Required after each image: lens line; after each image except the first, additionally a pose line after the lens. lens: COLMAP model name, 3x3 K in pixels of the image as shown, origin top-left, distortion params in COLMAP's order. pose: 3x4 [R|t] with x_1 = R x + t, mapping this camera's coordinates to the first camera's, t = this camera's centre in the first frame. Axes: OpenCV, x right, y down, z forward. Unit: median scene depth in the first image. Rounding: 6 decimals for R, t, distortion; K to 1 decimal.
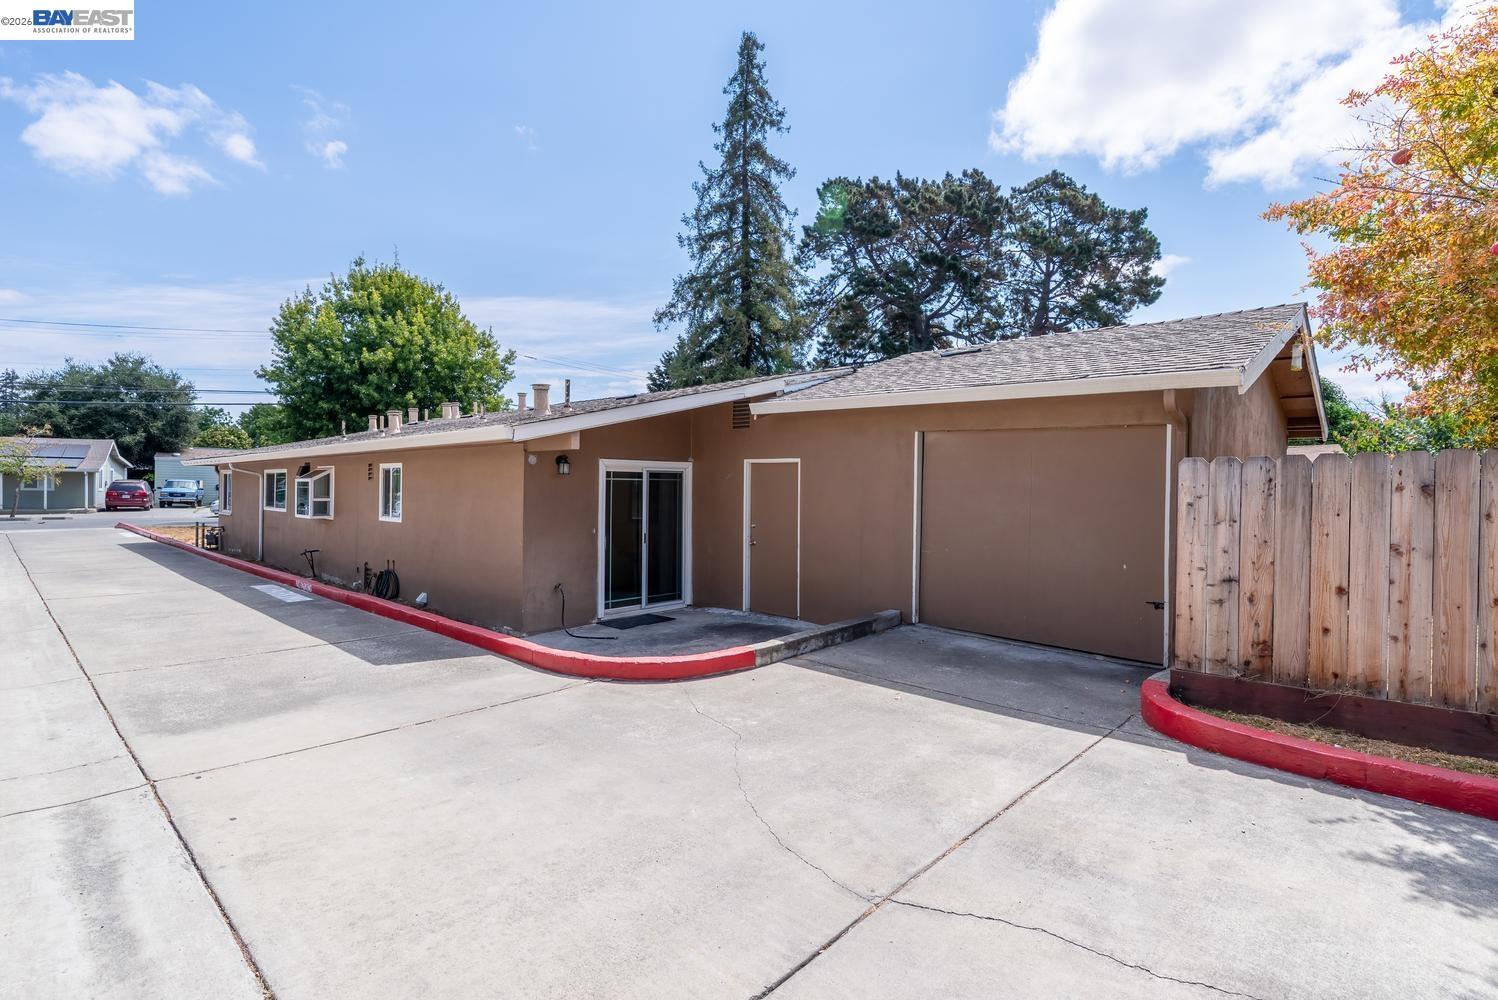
lens RADIAL K [[710.2, 0, 749.3], [0, 710.2, 500.7], [0, 0, 1]] dist [-0.000789, 0.000425]
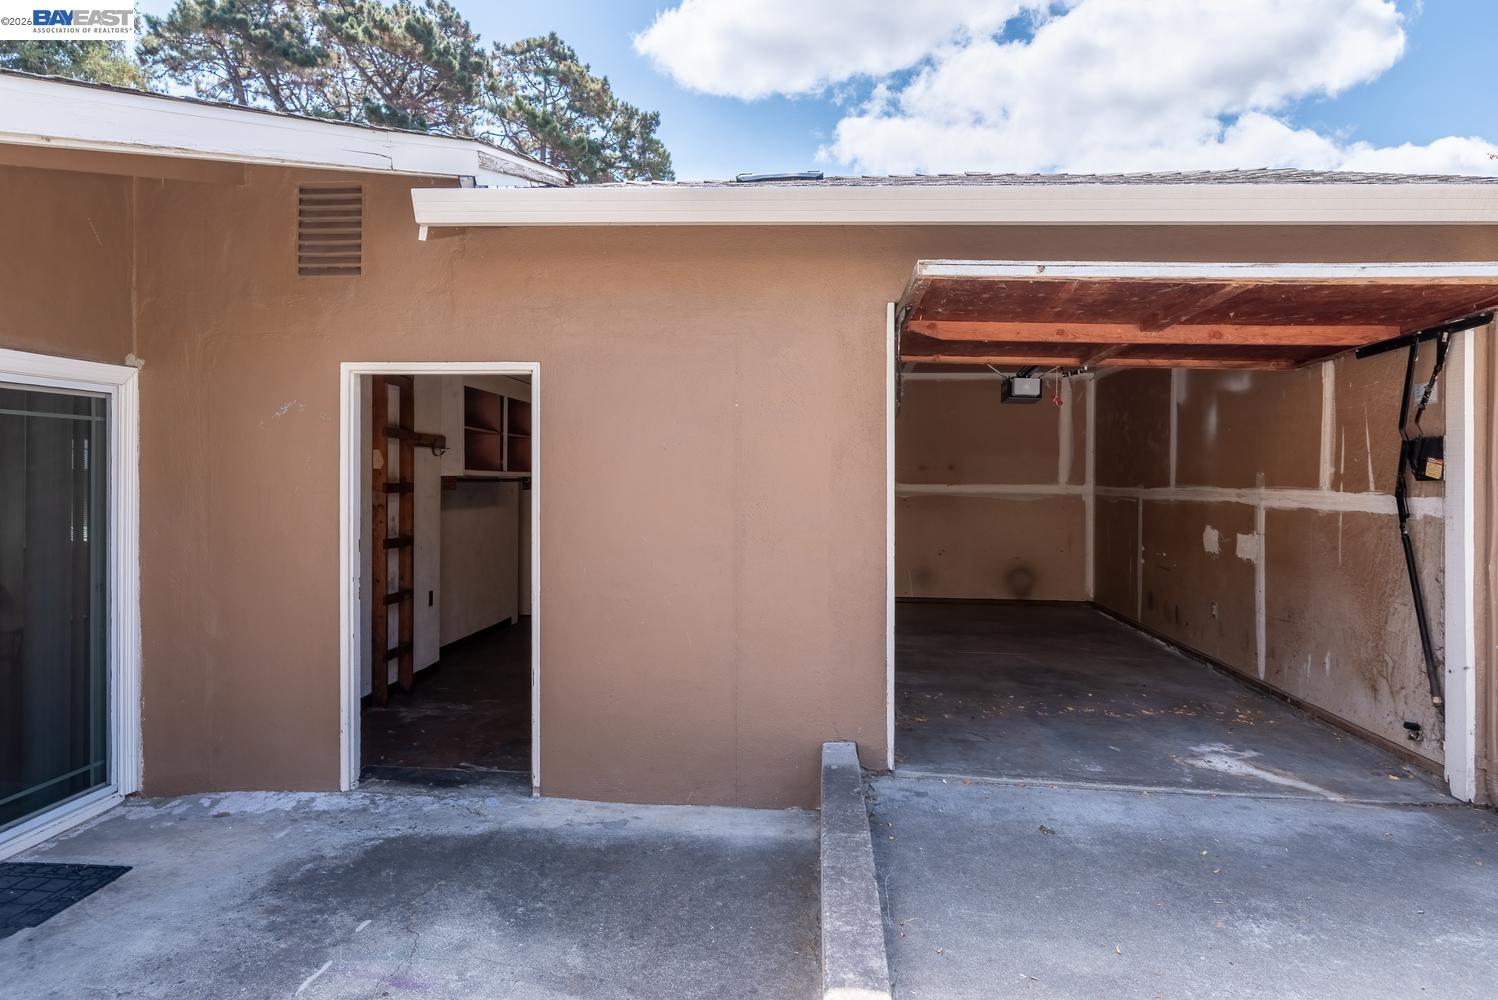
lens RADIAL K [[954.4, 0, 740.1], [0, 954.4, 490.5], [0, 0, 1]] dist [-0.005802, -0.001885]
pose [[0.787614, -0.015672, 0.615969, -0.031452], [0.013211, 0.999876, 0.008547, 0.000810], [-0.616027, 0.001406, 0.787724, 0.110503]]
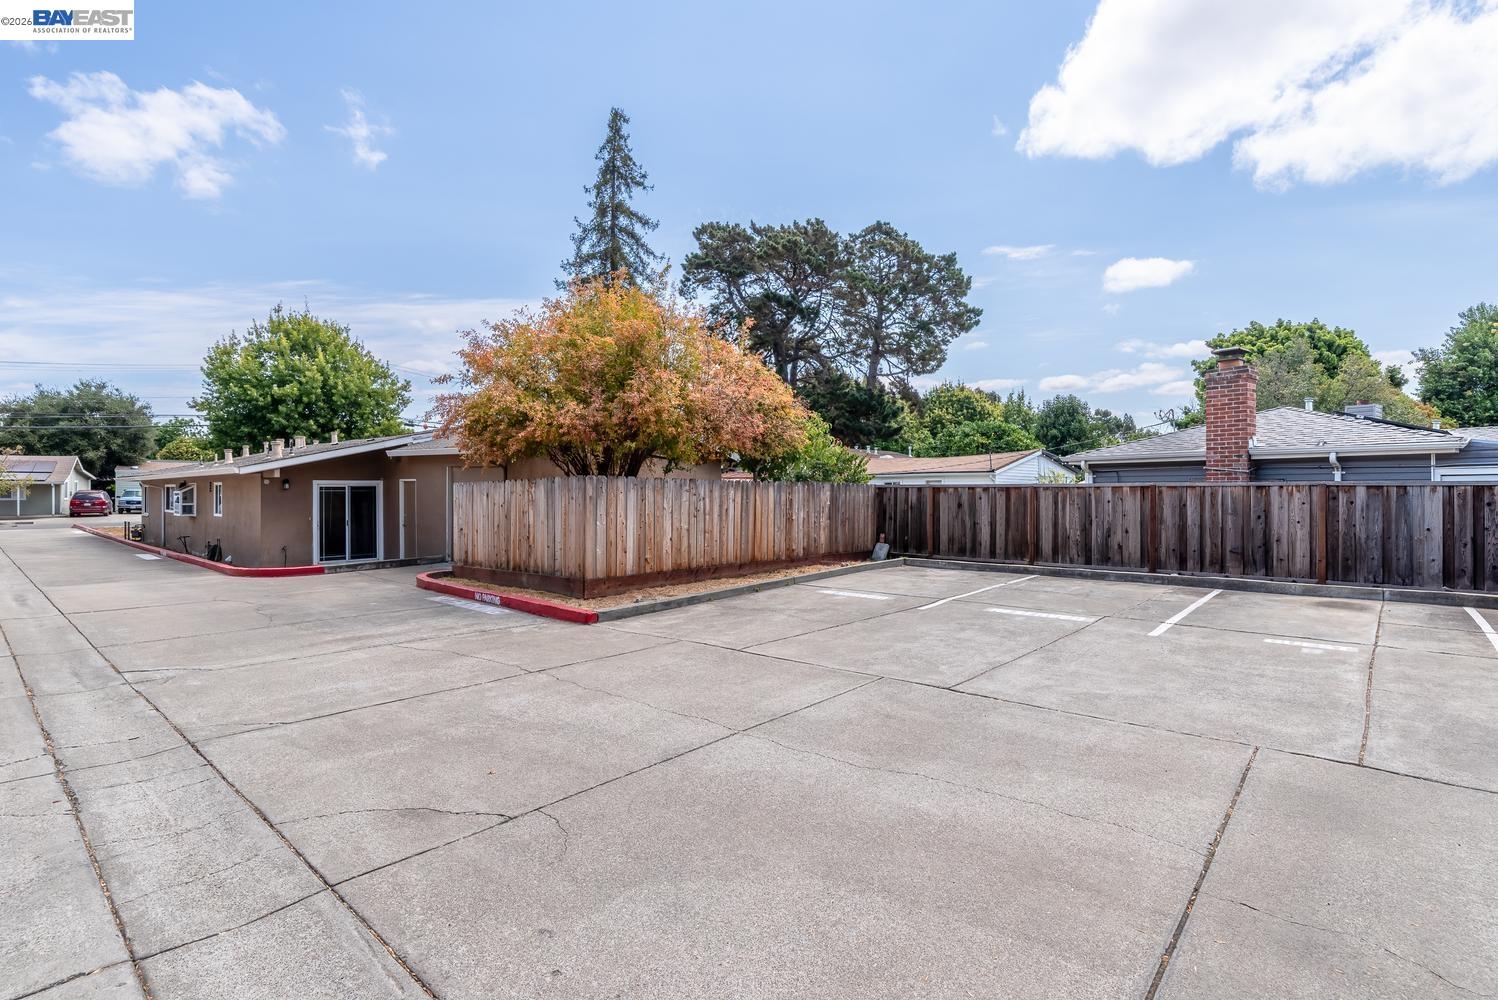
lens RADIAL K [[710.2, 0, 740.7], [0, 710.2, 499.1], [0, 0, 1]] dist [-0.000789, 0.000425]
pose [[0.999880, -0.010545, 0.011322, 0.186764], [0.010603, 0.999931, -0.005078, 0.002573], [-0.011268, 0.005197, 0.999923, -0.184807]]
